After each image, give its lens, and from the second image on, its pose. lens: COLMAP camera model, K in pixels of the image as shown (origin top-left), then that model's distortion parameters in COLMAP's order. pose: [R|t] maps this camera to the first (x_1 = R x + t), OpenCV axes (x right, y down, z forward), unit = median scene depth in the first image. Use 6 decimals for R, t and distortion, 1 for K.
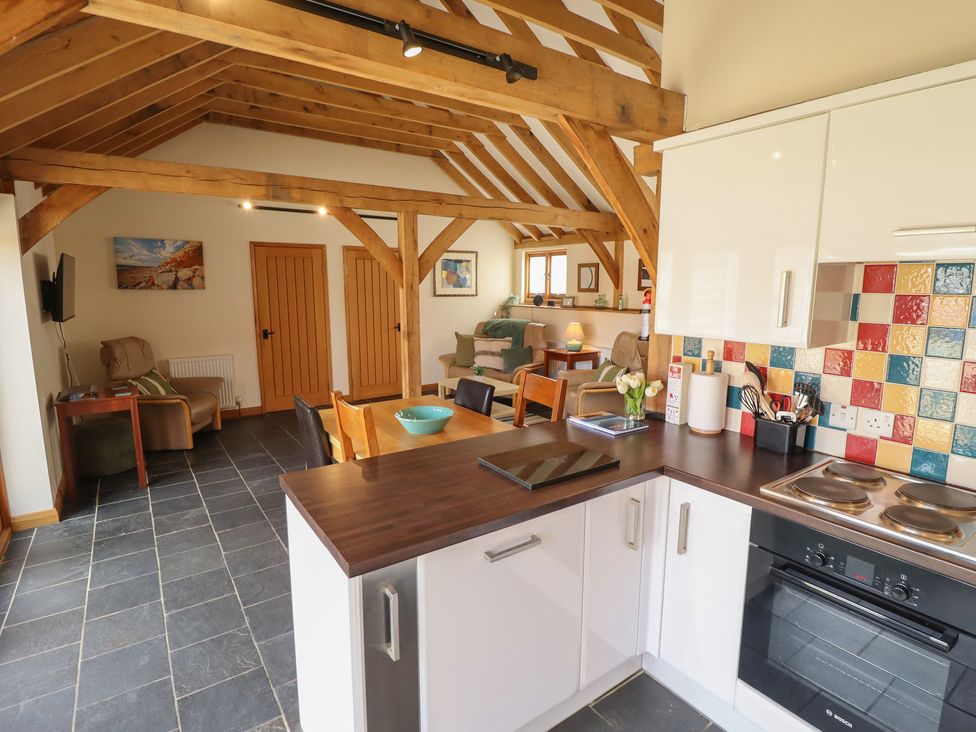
lens RADIAL K [[519.4, 0, 506.7], [0, 519.4, 362.1], [0, 0, 1]] dist [-0.002040, -0.001969]
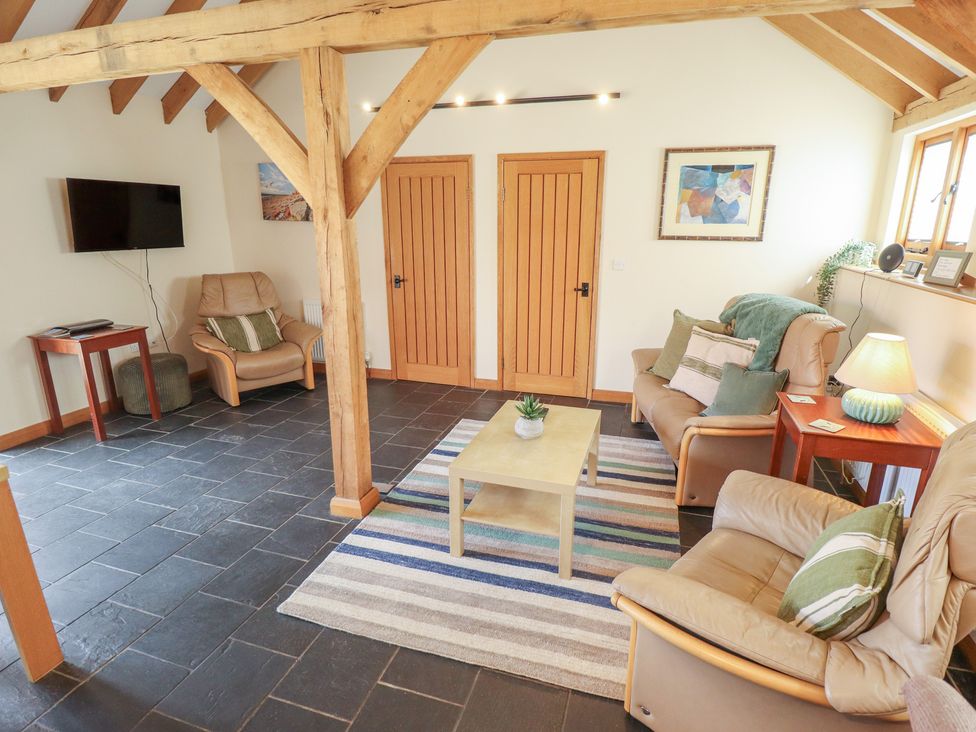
lens RADIAL K [[519.4, 0, 506.7], [0, 519.4, 362.1], [0, 0, 1]] dist [-0.002040, -0.001969]
pose [[0.597048, 0.216895, -0.772328, 0.222536], [-0.122700, 0.976118, 0.179272, -0.080990], [0.792766, -0.012269, 0.609403, 0.557534]]
